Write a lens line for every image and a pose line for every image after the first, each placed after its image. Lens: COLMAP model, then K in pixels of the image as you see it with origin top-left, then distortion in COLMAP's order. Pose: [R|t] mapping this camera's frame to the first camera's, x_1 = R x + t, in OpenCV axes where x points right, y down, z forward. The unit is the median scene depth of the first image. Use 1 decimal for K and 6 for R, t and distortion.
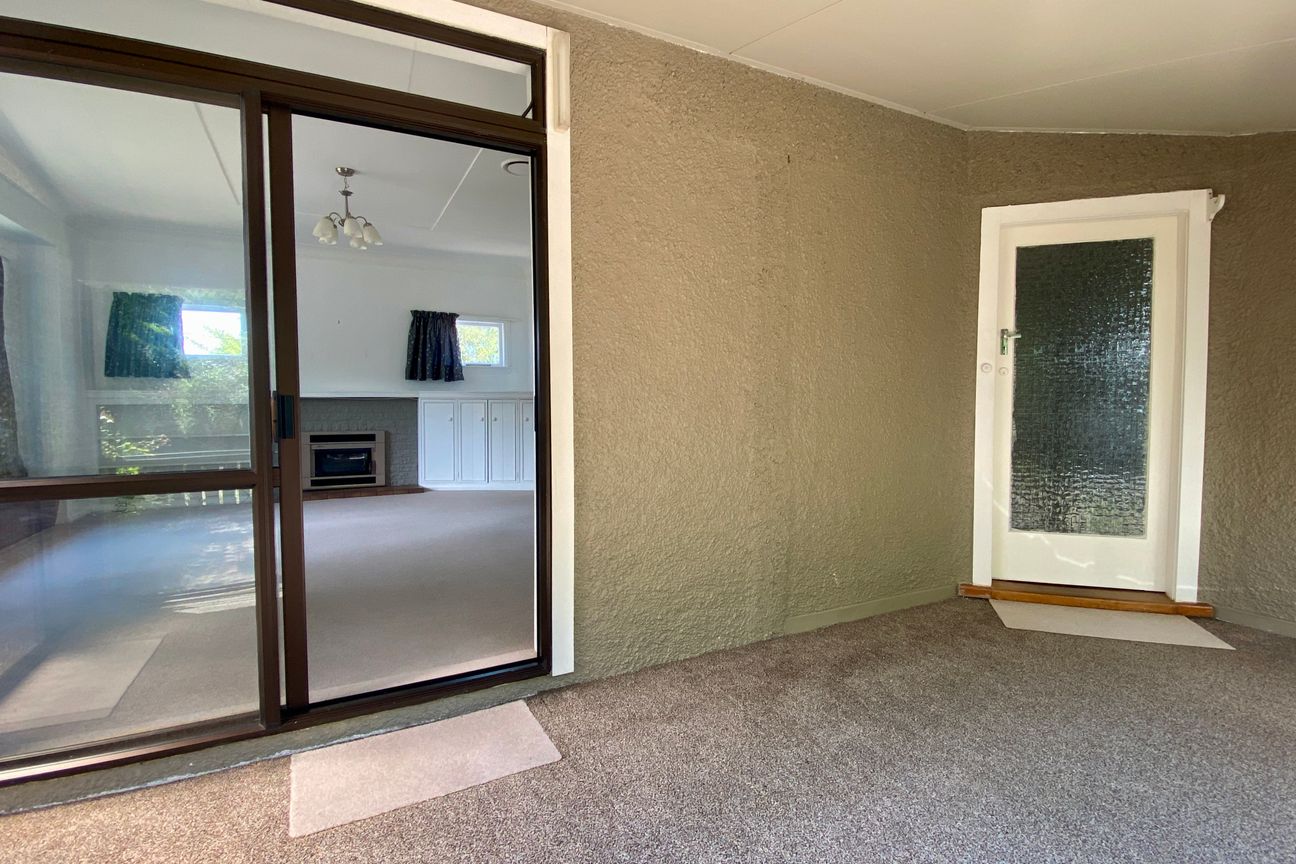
lens RADIAL K [[606.0, 0, 648.0], [0, 606.0, 432.0], [0, 0, 1]] dist [0.019759, -0.000169]
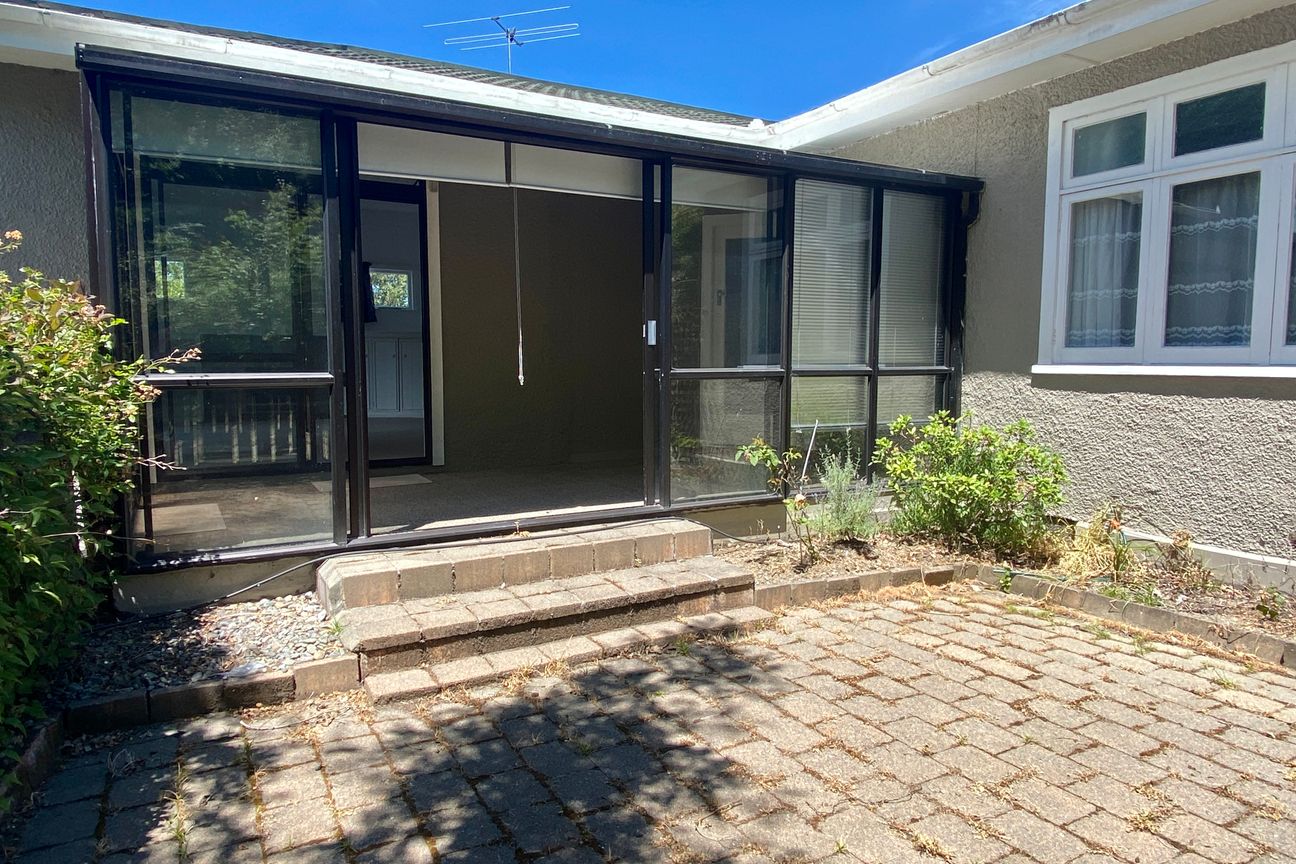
lens RADIAL K [[810.0, 0, 648.0], [0, 810.0, 432.0], [0, 0, 1]] dist [0.001913, 0.000141]
pose [[0.999214, -0.001094, 0.039613, 0.146530], [-0.000653, 0.999028, 0.044080, 0.055250], [-0.039623, -0.044071, 0.998242, -0.555309]]
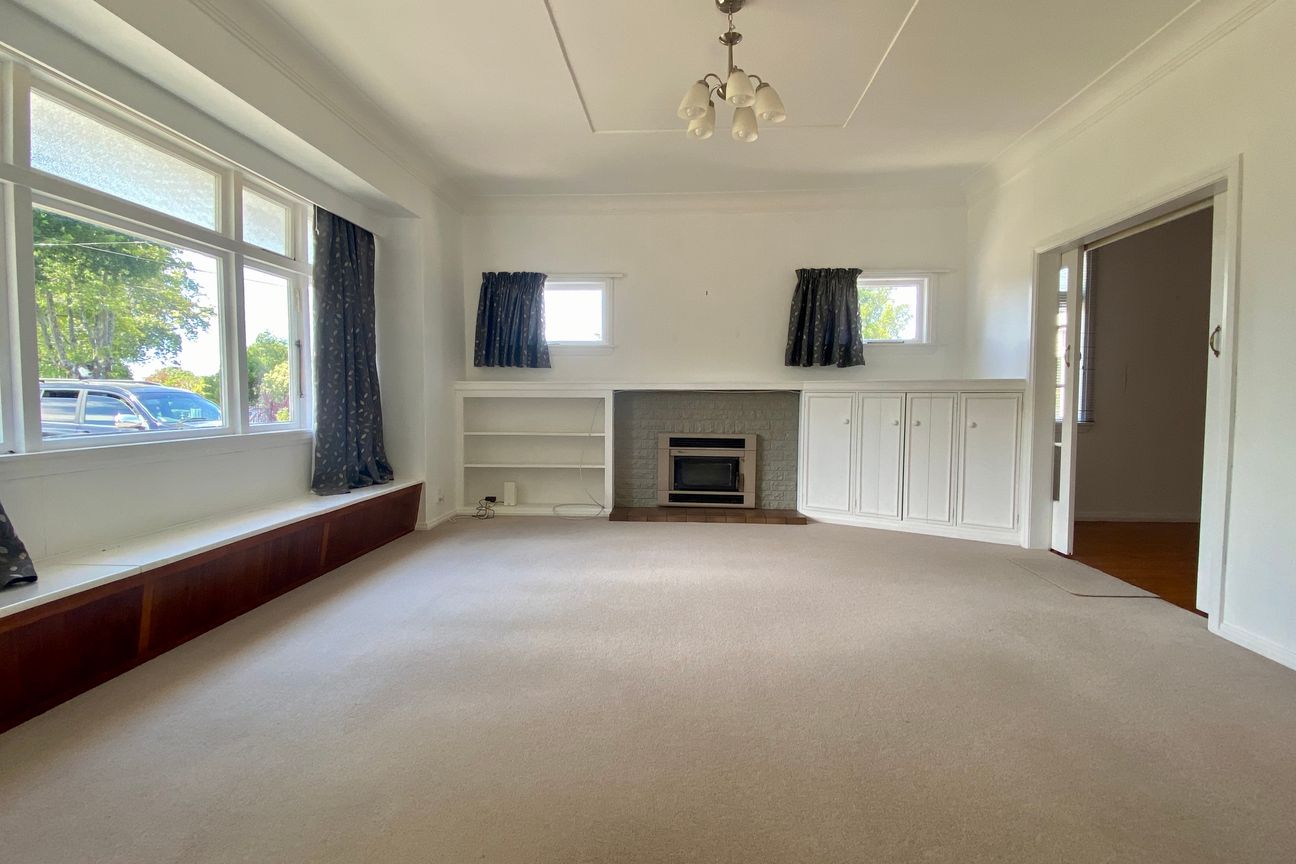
lens RADIAL K [[606.0, 0, 648.0], [0, 606.0, 432.0], [0, 0, 1]] dist [0.019759, -0.000169]
pose [[0.850119, 0.035493, -0.525393, -0.153933], [-0.030586, 0.999370, 0.018022, -0.014459], [0.525701, 0.000749, 0.850669, 0.294421]]
